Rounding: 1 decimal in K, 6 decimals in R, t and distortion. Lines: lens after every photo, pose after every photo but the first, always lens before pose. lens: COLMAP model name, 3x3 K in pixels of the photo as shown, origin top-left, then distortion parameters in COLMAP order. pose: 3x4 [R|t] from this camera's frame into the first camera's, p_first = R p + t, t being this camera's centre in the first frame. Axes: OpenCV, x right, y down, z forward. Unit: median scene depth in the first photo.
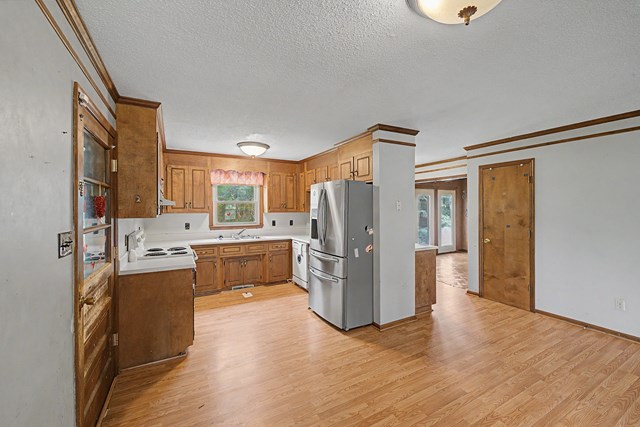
lens RADIAL K [[264.3, 0, 318.9], [0, 264.3, 209.4], [0, 0, 1]] dist [0.000214, -0.000138]
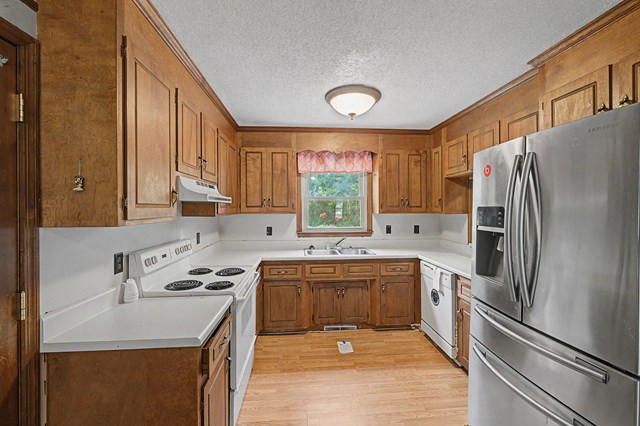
lens RADIAL K [[264.3, 0, 318.9], [0, 264.3, 208.9], [0, 0, 1]] dist [0.000214, -0.000138]
pose [[0.910135, 0.000647, -0.414312, -0.066295], [-0.000076, 0.999999, 0.001396, 0.000258], [0.414313, -0.001239, 0.910134, 0.388419]]
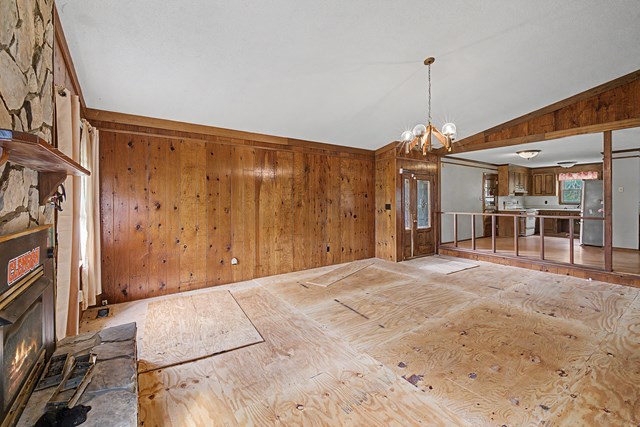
lens RADIAL K [[271.8, 0, 317.8], [0, 271.8, 201.6], [0, 0, 1]] dist [-0.000022, -0.000206]
pose [[0.104772, 0.010087, -0.994445, 1.452380], [-0.000006, 0.999949, 0.010142, 0.037534], [0.994496, -0.001057, 0.104767, -1.016671]]
